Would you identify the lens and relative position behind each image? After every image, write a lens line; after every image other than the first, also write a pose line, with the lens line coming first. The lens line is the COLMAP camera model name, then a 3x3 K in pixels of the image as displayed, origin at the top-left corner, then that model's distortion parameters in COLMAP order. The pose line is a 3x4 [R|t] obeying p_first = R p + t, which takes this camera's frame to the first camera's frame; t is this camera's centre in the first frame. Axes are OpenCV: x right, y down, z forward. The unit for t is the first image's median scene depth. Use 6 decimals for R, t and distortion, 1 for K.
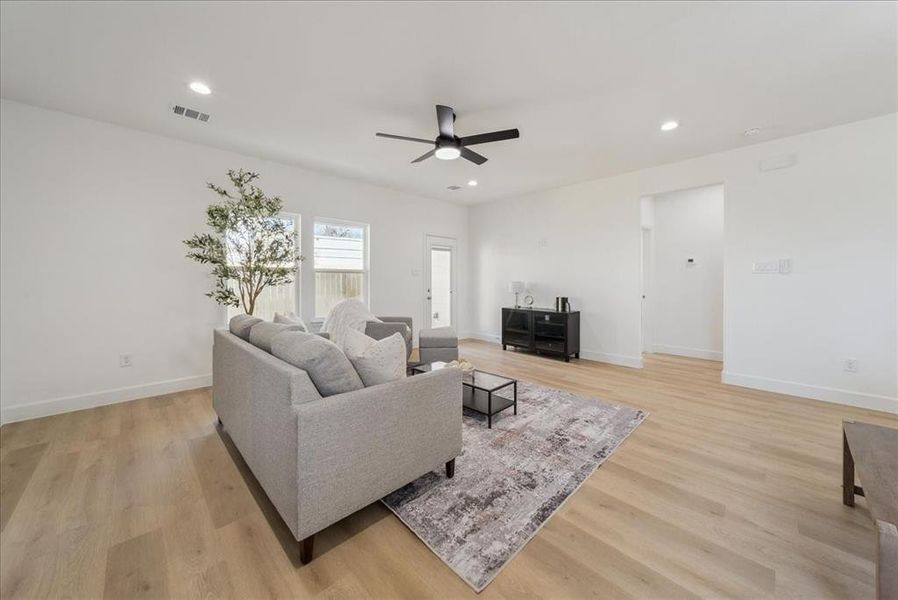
lens RADIAL K [[324.6, 0, 448.7], [0, 324.6, 278.3], [0, 0, 1]] dist [0.000913, 0.000014]
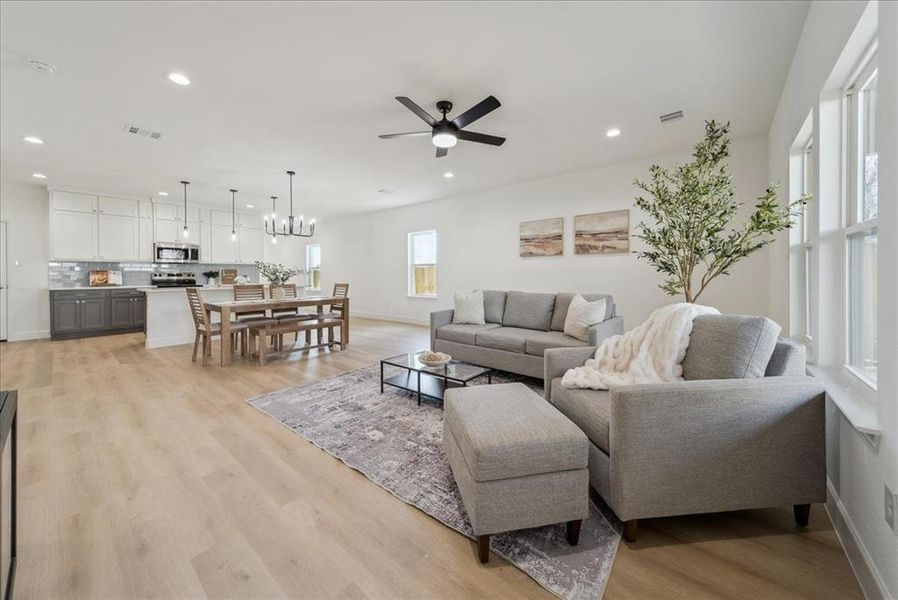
lens RADIAL K [[324.6, 0, 448.7], [0, 324.6, 278.3], [0, 0, 1]] dist [0.000913, 0.000014]
pose [[-0.994317, 0.002477, -0.106430, 0.108845], [0.001708, 0.999972, 0.007320, 0.038062], [0.106446, 0.007097, -0.994293, 2.251936]]
